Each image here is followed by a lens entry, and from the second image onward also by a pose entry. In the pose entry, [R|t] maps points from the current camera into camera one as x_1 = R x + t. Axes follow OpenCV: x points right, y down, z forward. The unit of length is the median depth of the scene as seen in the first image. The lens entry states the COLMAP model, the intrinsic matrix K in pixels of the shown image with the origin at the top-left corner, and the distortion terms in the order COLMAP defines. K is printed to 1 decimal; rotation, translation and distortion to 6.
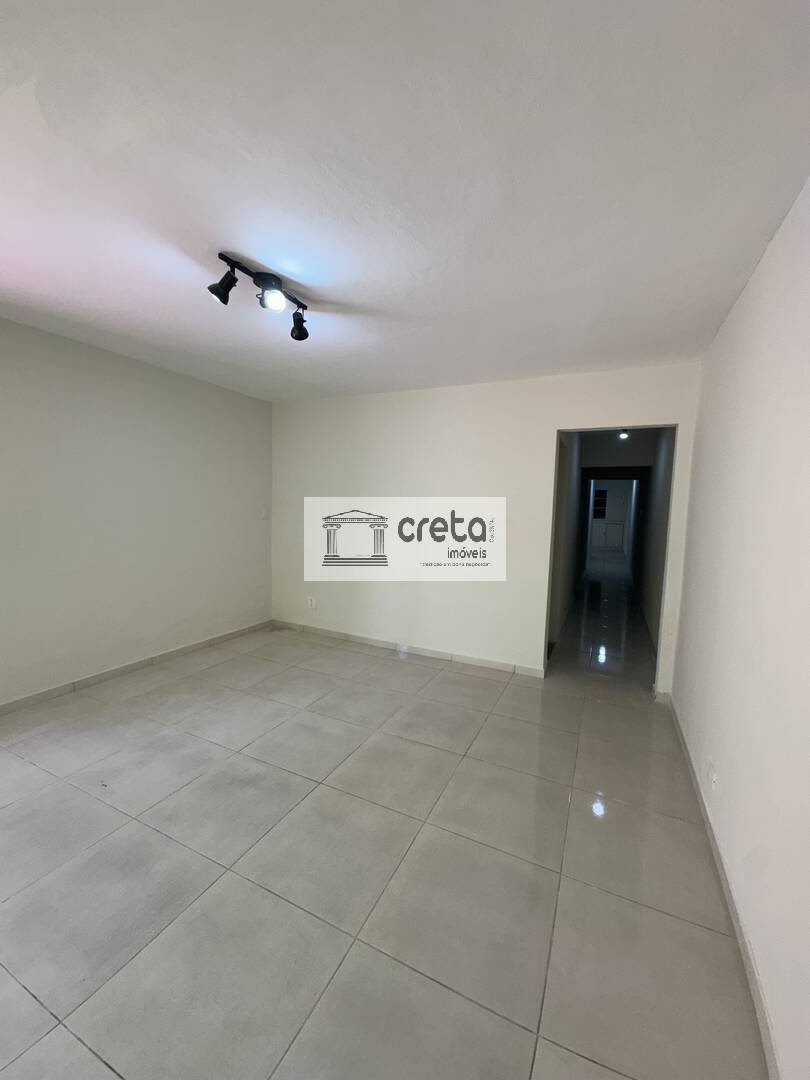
lens RADIAL K [[430.7, 0, 402.8], [0, 430.7, 537.8], [0, 0, 1]] dist [0.002446, 0.000149]
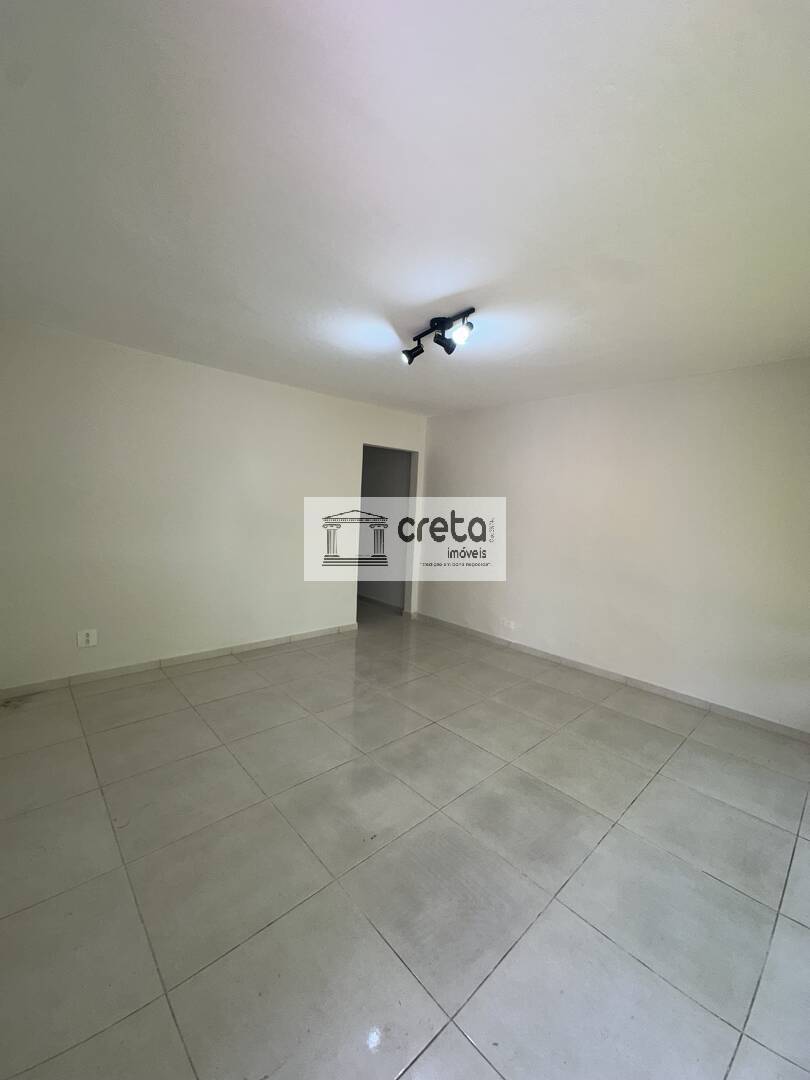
lens RADIAL K [[430.7, 0, 412.6], [0, 430.7, 549.2], [0, 0, 1]] dist [0.002446, 0.000149]
pose [[0.345737, -0.107364, 0.932169, -1.139653], [0.031514, 0.994201, 0.102820, -0.069813], [-0.937802, -0.006172, 0.347116, 0.513435]]
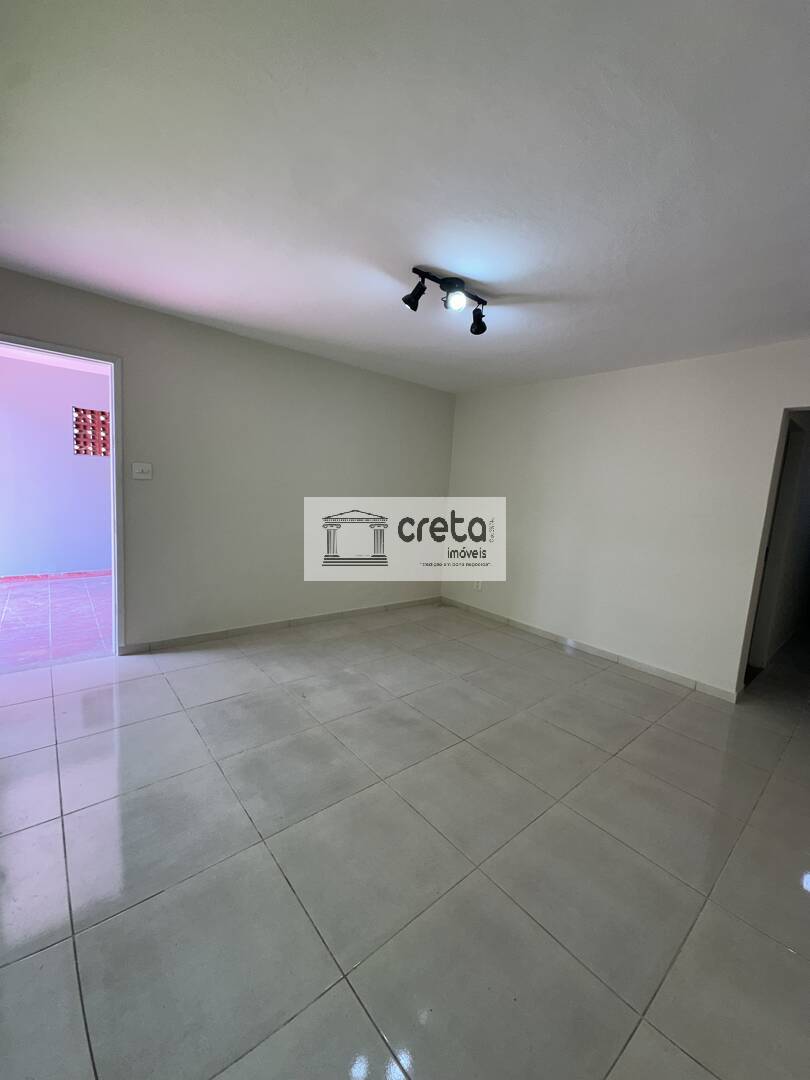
lens RADIAL K [[430.7, 0, 401.1], [0, 430.7, 539.2], [0, 0, 1]] dist [0.002446, 0.000149]
pose [[0.914231, 0.081075, -0.397000, 0.048424], [-0.069815, 0.996643, 0.042761, 0.015855], [0.399134, -0.011377, 0.916822, -0.061744]]
